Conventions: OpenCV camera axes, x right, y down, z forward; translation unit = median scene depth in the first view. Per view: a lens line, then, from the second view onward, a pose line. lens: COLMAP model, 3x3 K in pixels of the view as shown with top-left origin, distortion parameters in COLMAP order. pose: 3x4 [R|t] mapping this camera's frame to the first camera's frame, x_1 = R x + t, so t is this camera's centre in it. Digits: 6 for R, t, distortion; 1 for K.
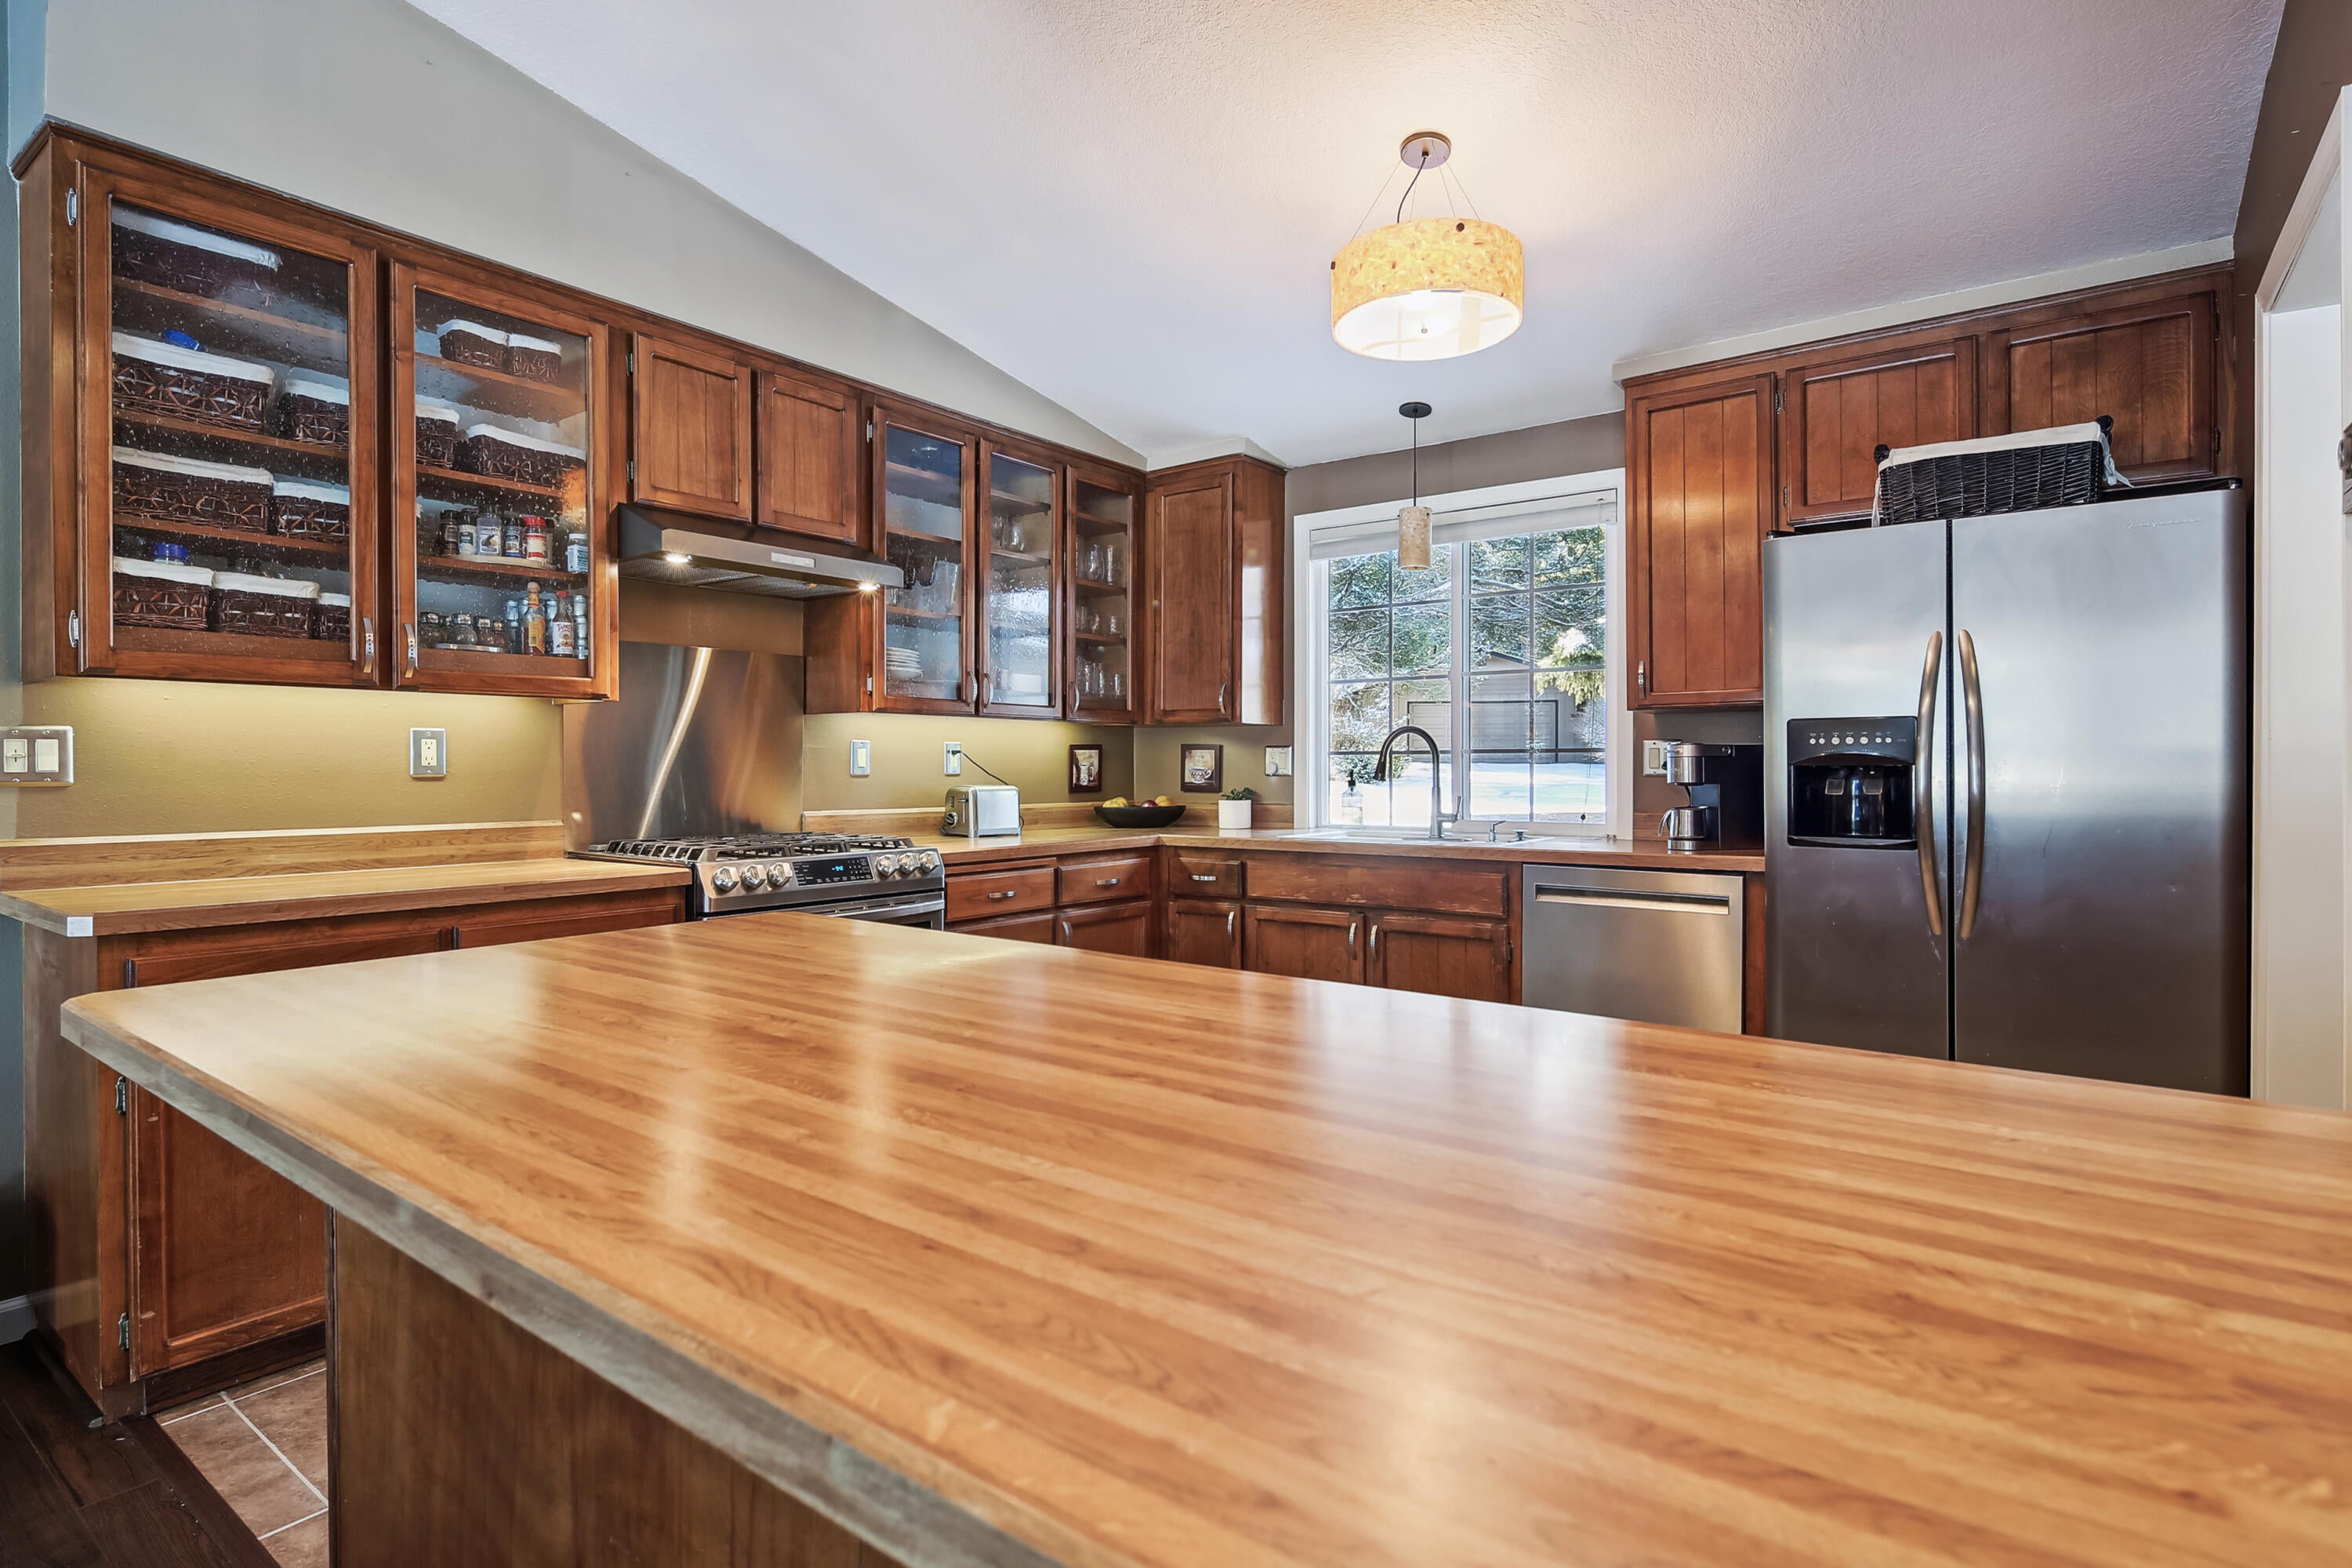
lens RADIAL K [[1172.7, 0, 1171.9], [0, 1172.7, 777.4], [0, 0, 1]] dist [-0.002250, -0.001516]
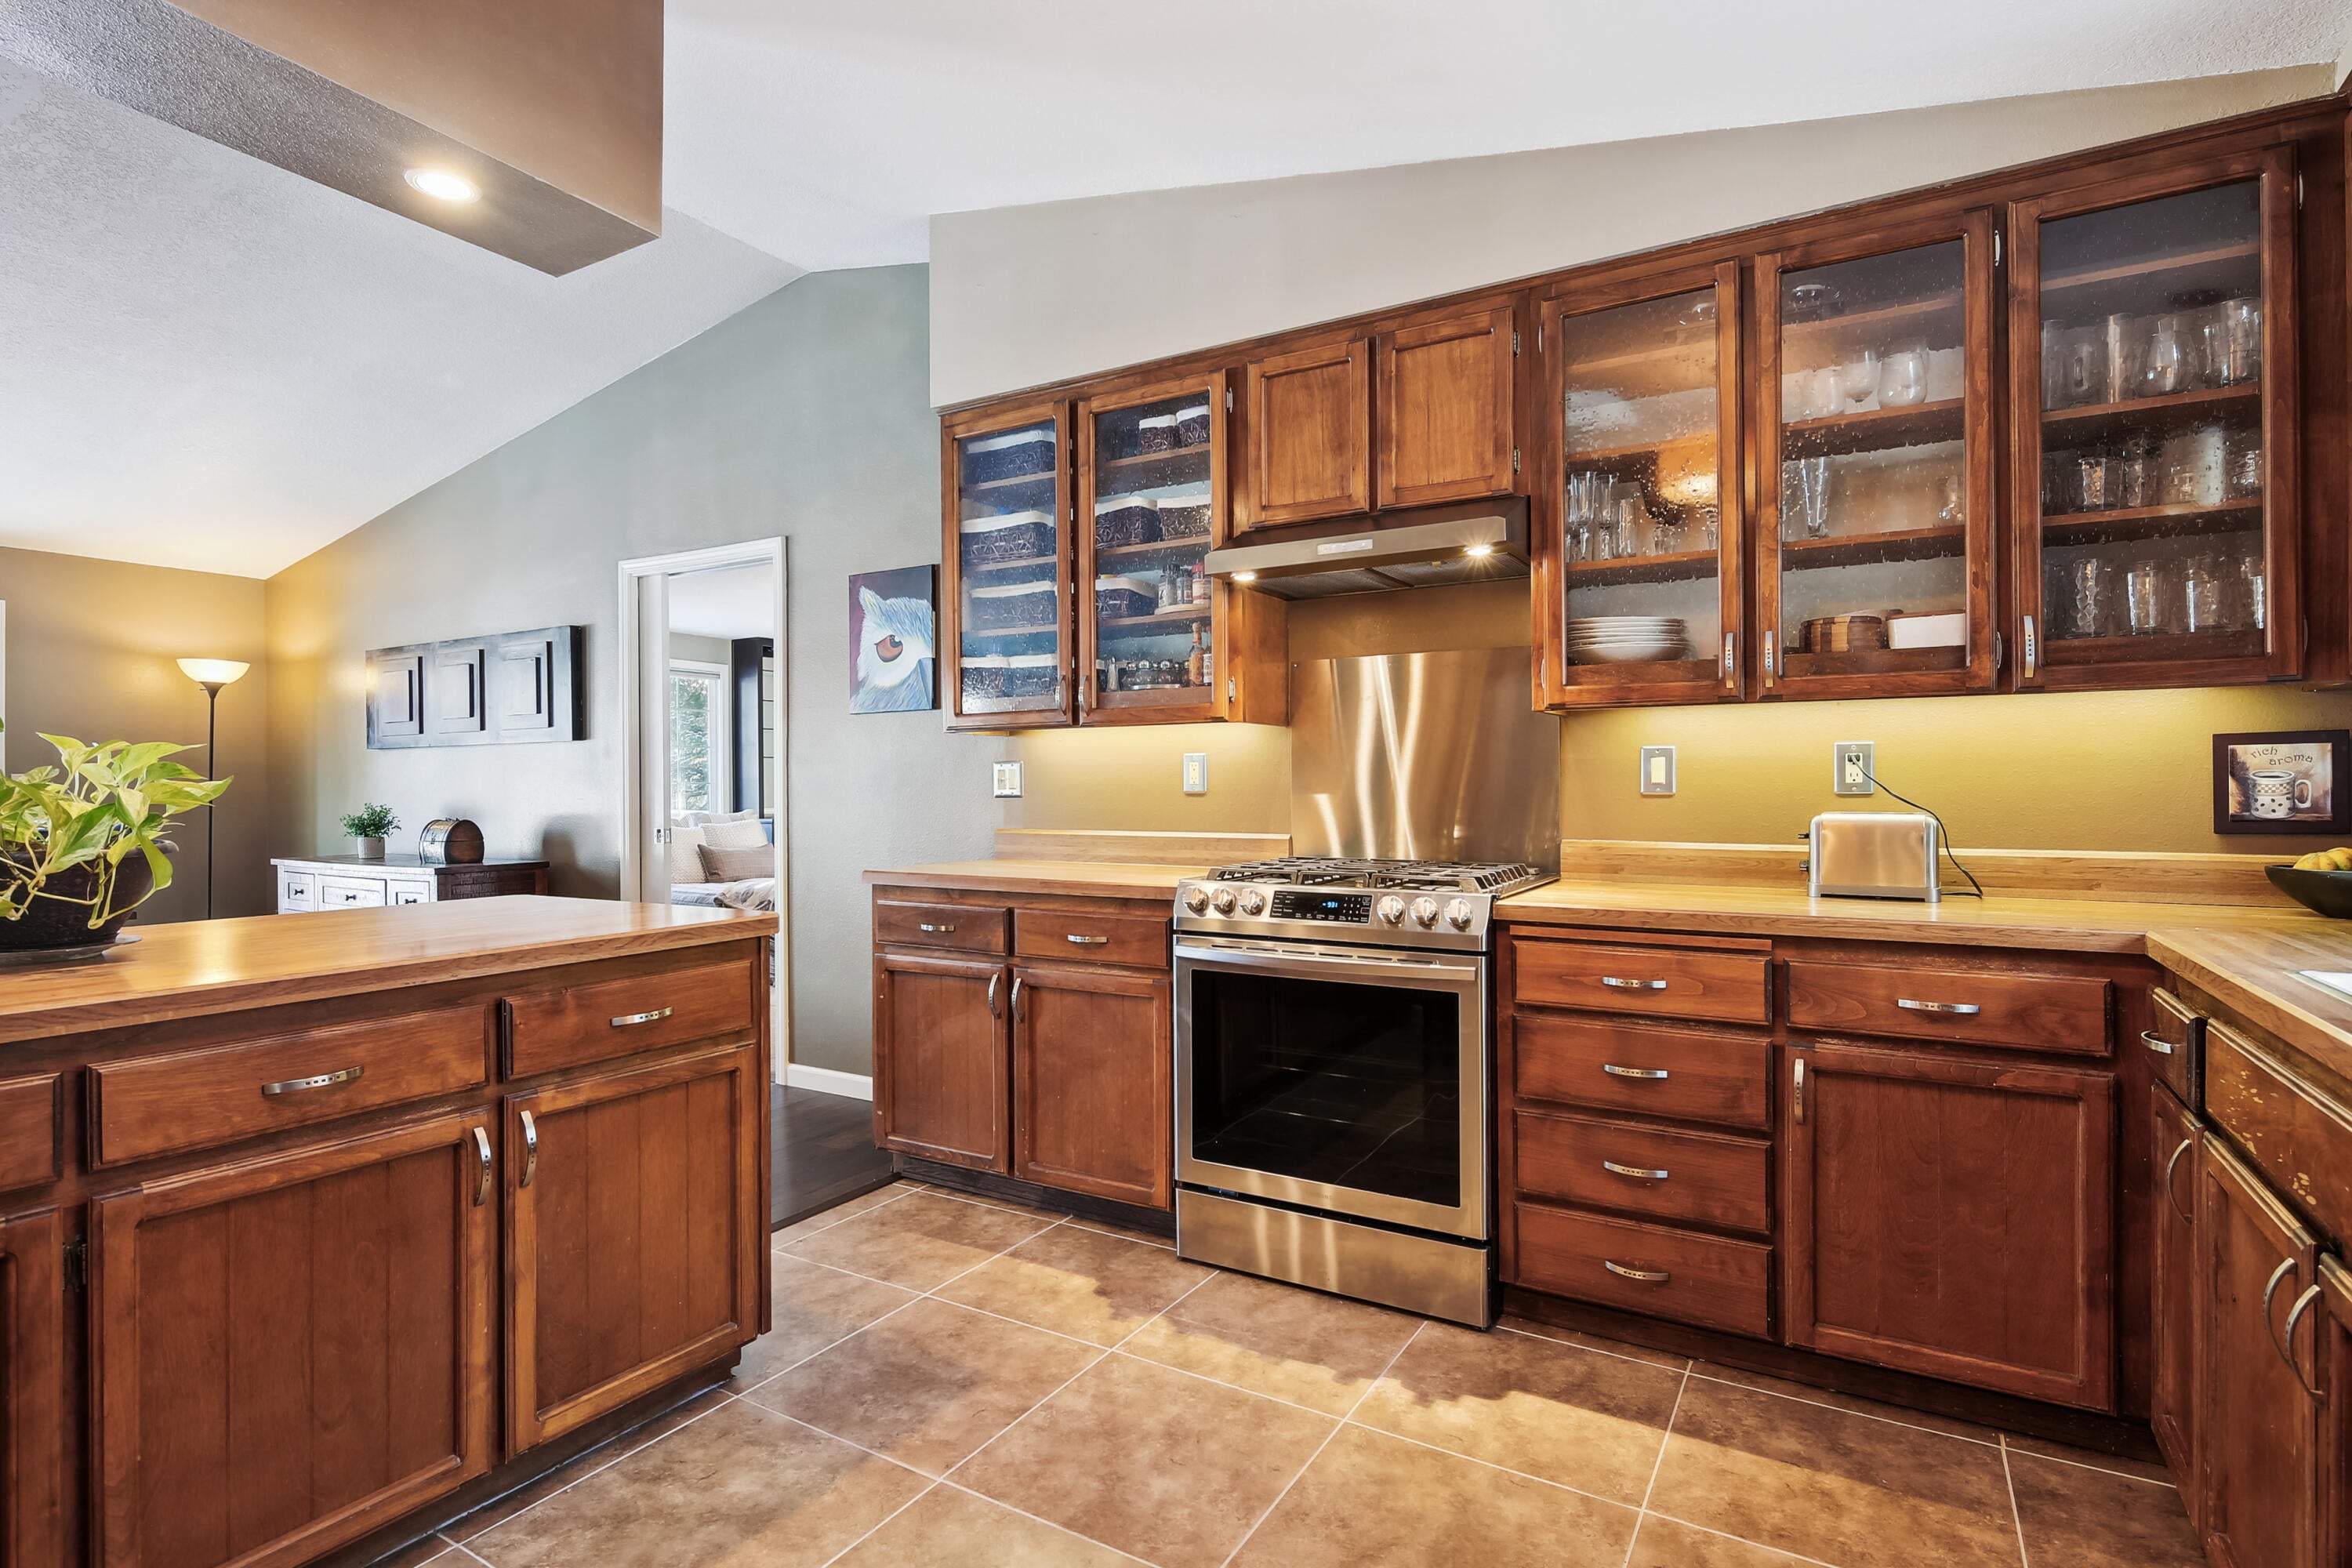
lens RADIAL K [[1172.7, 0, 1166.2], [0, 1172.7, 780.2], [0, 0, 1]] dist [-0.002250, -0.001516]
pose [[0.104368, -0.003065, -0.994534, 0.472065], [-0.004289, 0.999985, -0.003532, -0.007333], [0.994529, 0.004635, 0.104353, 0.692142]]
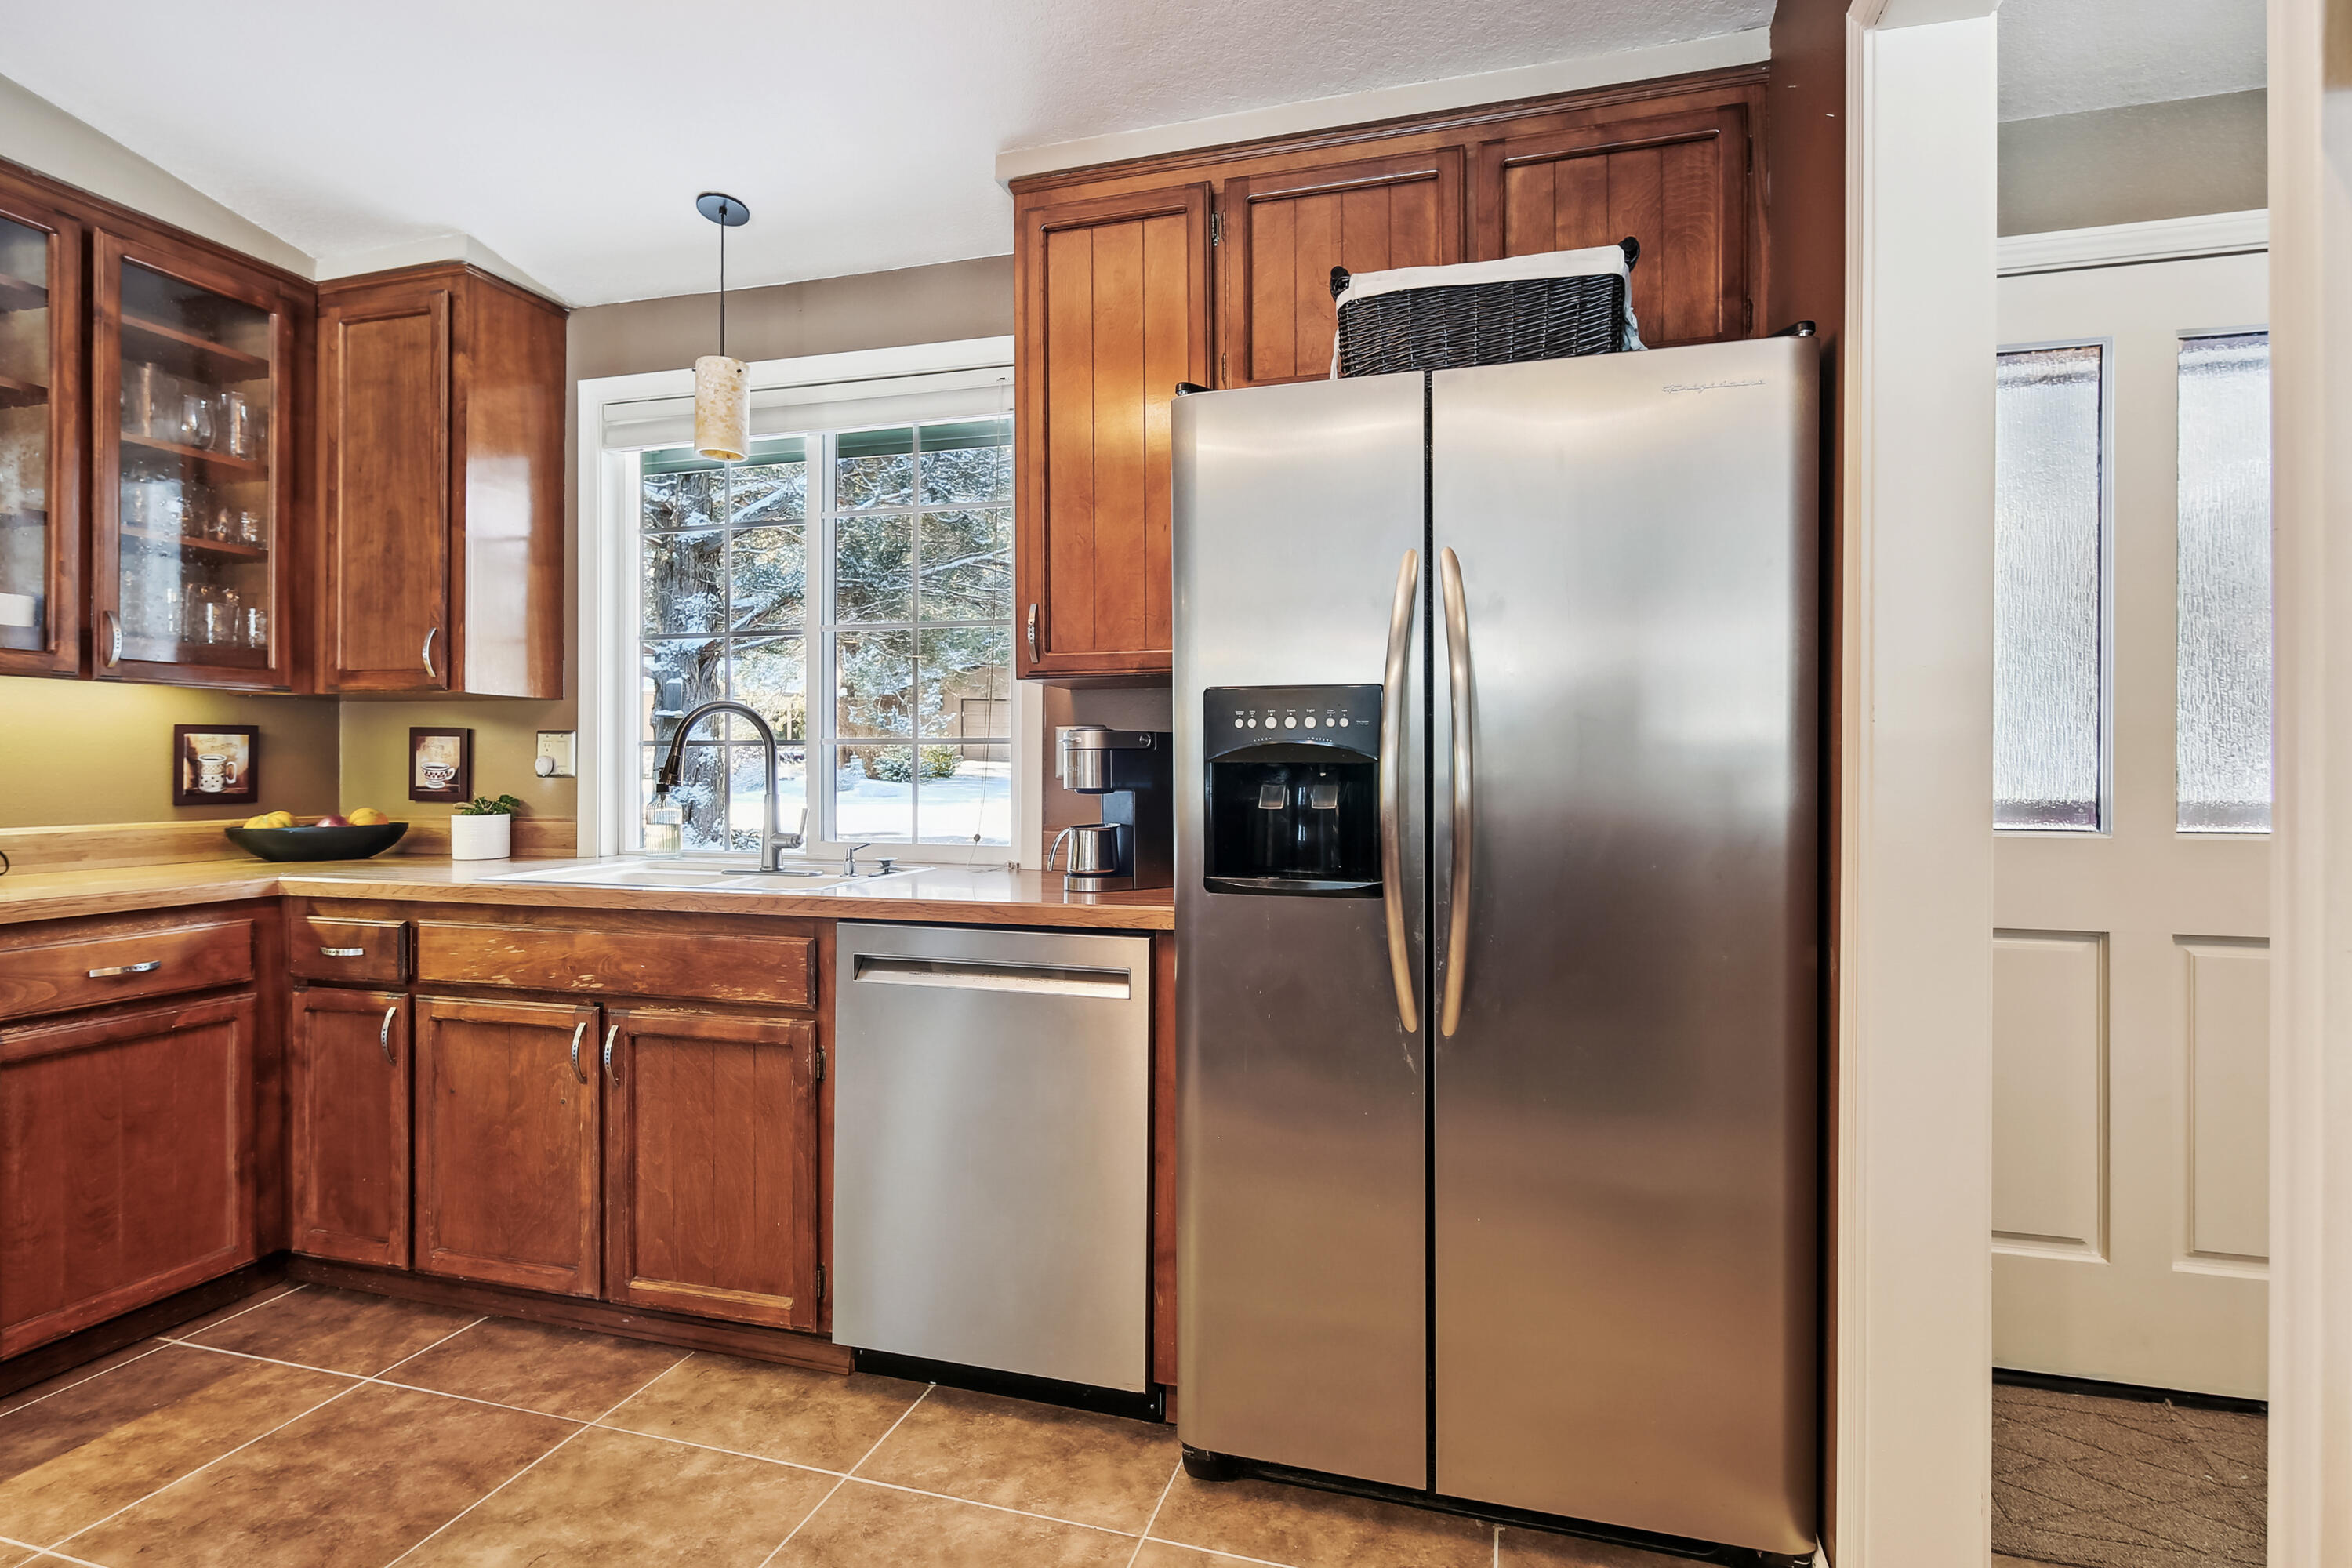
lens RADIAL K [[1177.5, 0, 1171.8], [0, 1177.5, 777.9], [0, 0, 1]] dist [-0.001406, -0.001813]
pose [[0.935725, -0.000456, 0.352731, 0.238570], [0.000028, 0.999999, 0.001217, -0.002202], [-0.352731, -0.001129, 0.935724, 0.348776]]
